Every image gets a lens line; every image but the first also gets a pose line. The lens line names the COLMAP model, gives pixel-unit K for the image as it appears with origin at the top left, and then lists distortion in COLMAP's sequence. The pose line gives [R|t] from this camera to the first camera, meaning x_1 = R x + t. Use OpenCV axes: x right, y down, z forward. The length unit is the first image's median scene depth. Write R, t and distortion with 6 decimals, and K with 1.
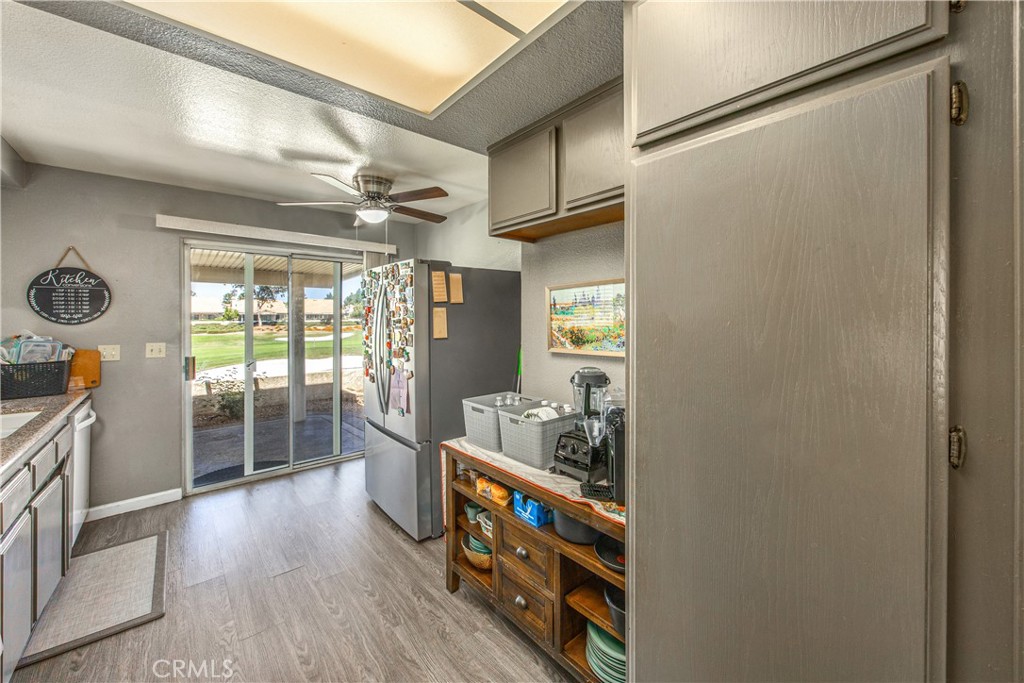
lens RADIAL K [[399.1, 0, 514.3], [0, 399.1, 313.8], [0, 0, 1]] dist [0.000166, -0.000002]
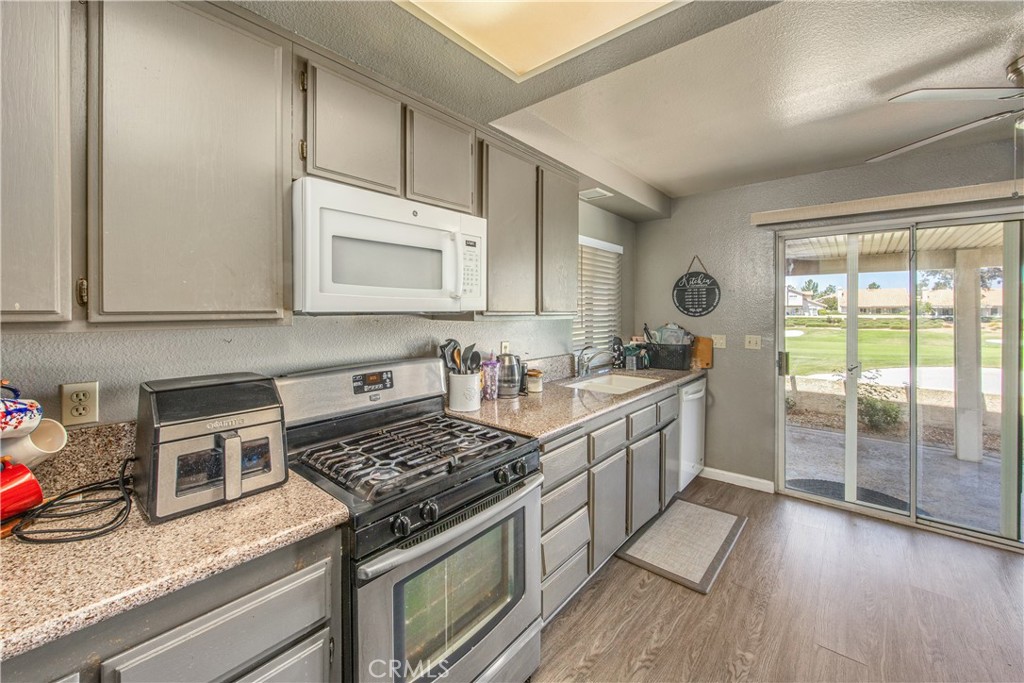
lens RADIAL K [[399.1, 0, 514.3], [0, 399.1, 313.8], [0, 0, 1]] dist [0.000166, -0.000002]
pose [[0.150325, 0.008857, -0.988597, 0.052011], [0.006792, 0.999927, 0.009992, 0.000791], [0.988613, -0.008217, 0.150254, 0.224209]]
